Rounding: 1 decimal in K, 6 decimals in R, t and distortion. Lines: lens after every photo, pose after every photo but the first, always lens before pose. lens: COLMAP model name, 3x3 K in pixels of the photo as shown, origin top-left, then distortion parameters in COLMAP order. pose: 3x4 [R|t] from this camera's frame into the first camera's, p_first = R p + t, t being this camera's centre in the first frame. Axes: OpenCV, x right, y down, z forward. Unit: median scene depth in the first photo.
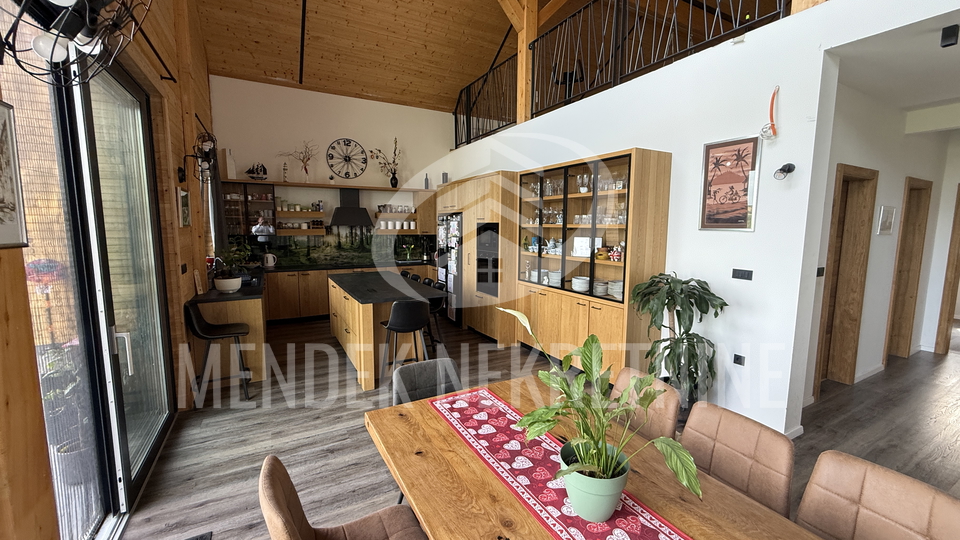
lens RADIAL K [[383.6, 0, 477.7], [0, 383.6, 267.8], [0, 0, 1]] dist [0.000630, -0.000043]
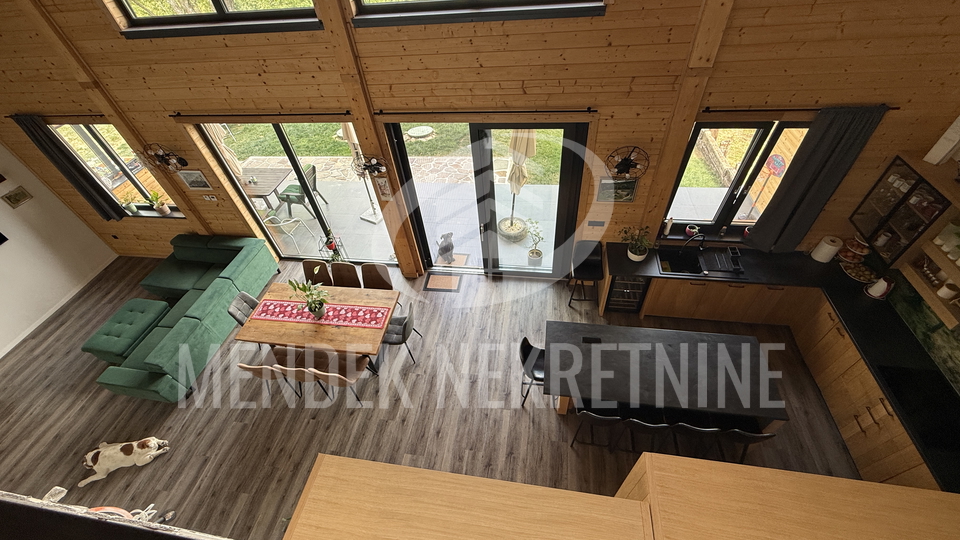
lens RADIAL K [[383.6, 0, 477.7], [0, 383.6, 267.8], [0, 0, 1]] dist [0.000630, -0.000043]
pose [[-0.611752, 0.595447, -0.520771, 0.202352], [-0.009282, 0.652881, 0.757404, -0.523525], [0.790995, 0.468177, -0.393875, 0.676114]]
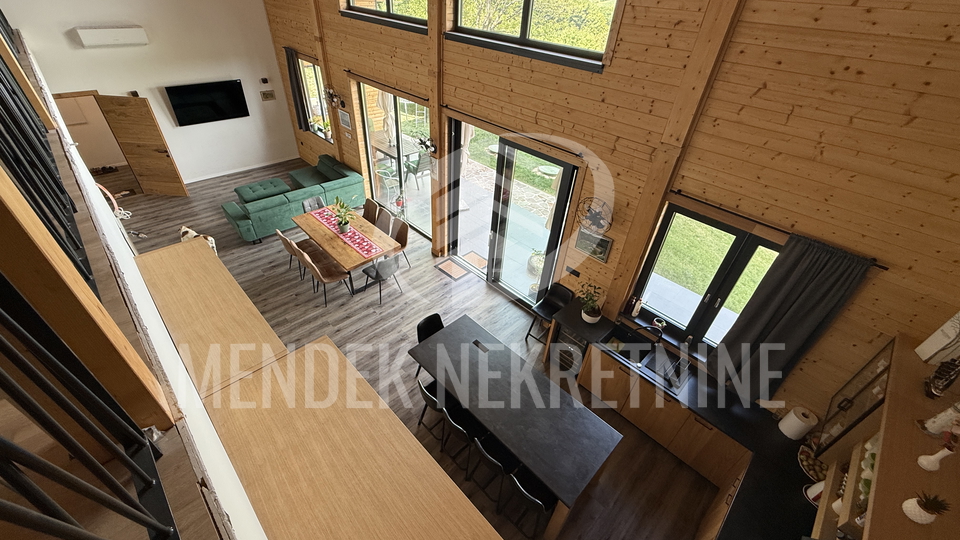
lens RADIAL K [[383.6, 0, 477.7], [0, 383.6, 267.8], [0, 0, 1]] dist [0.000630, -0.000043]
pose [[-0.959778, 0.118130, -0.254700, -0.013764], [-0.093100, 0.721942, 0.685662, -0.523882], [0.264876, 0.681796, -0.681905, 0.997335]]
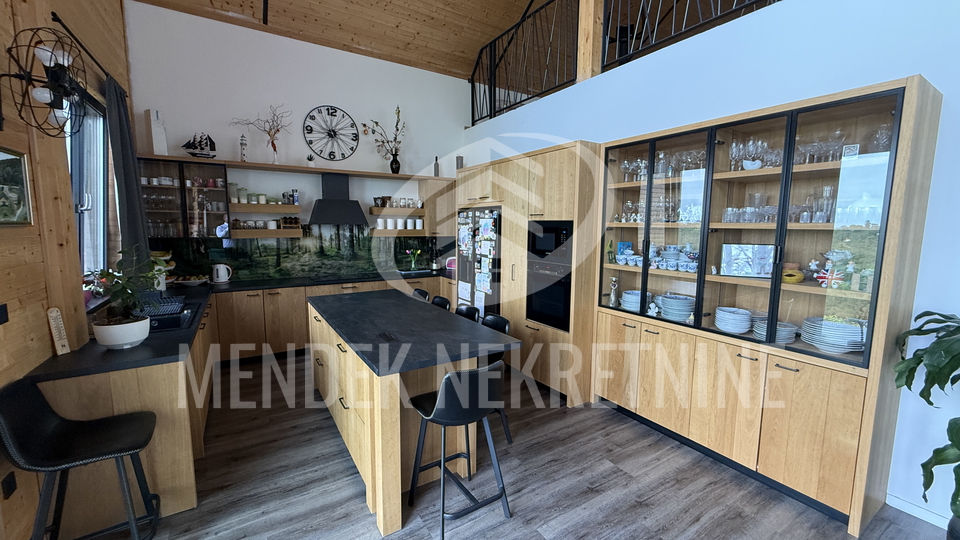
lens RADIAL K [[383.6, 0, 477.7], [0, 383.6, 267.8], [0, 0, 1]] dist [0.000630, -0.000043]
pose [[0.998342, -0.005095, 0.057336, -0.109883], [0.004941, 0.999984, 0.002826, -0.029031], [-0.057349, -0.002538, 0.998351, 0.262668]]
